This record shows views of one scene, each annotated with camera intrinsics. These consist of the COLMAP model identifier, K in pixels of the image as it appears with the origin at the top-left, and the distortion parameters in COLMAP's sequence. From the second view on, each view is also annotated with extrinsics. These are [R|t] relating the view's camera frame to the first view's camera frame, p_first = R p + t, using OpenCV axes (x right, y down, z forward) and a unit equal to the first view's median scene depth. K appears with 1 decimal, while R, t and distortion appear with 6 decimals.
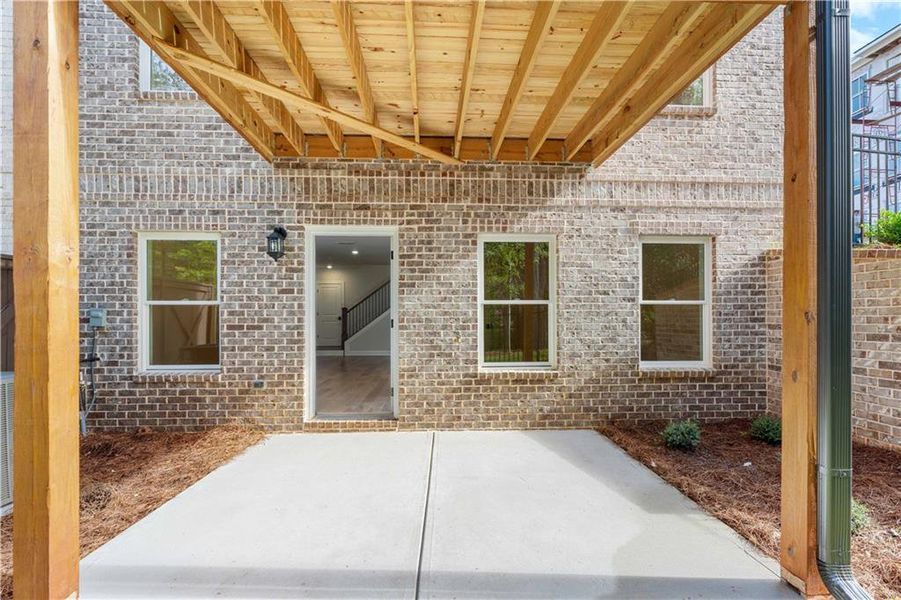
lens RADIAL K [[410.7, 0, 457.2], [0, 410.7, 316.8], [0, 0, 1]] dist [-0.003787, 0.001670]
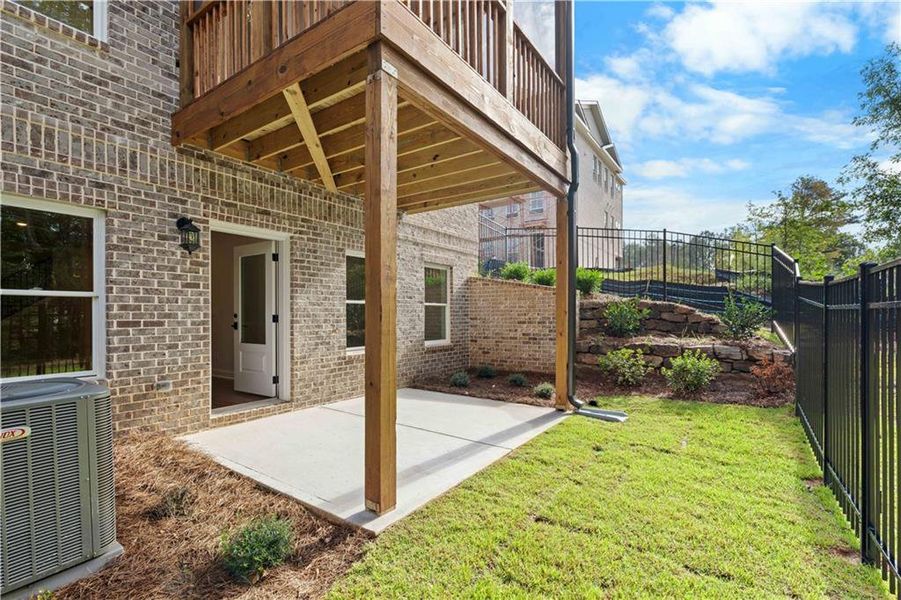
lens RADIAL K [[410.7, 0, 452.3], [0, 410.7, 313.3], [0, 0, 1]] dist [-0.003787, 0.001670]
pose [[0.612125, 0.002812, 0.790756, -0.797754], [-0.002719, 0.999995, -0.001451, 0.002513], [-0.790756, -0.001262, 0.612130, -0.066676]]
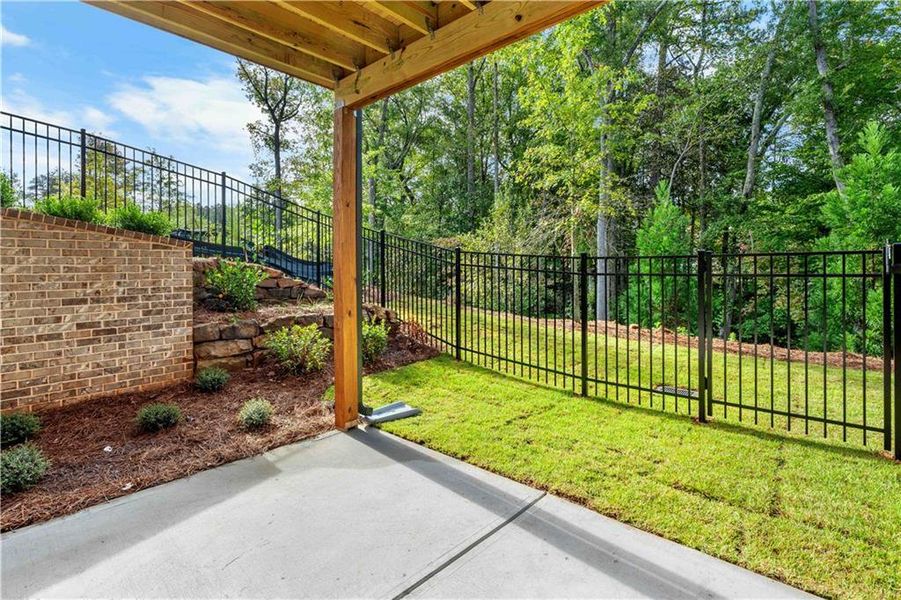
lens RADIAL K [[410.7, 0, 442.4], [0, 410.7, 273.8], [0, 0, 1]] dist [-0.003787, 0.001670]
pose [[-0.711700, -0.001843, 0.702481, -0.336255], [0.000701, 0.999994, 0.003334, -0.020720], [-0.702483, 0.002865, -0.711695, 0.866179]]
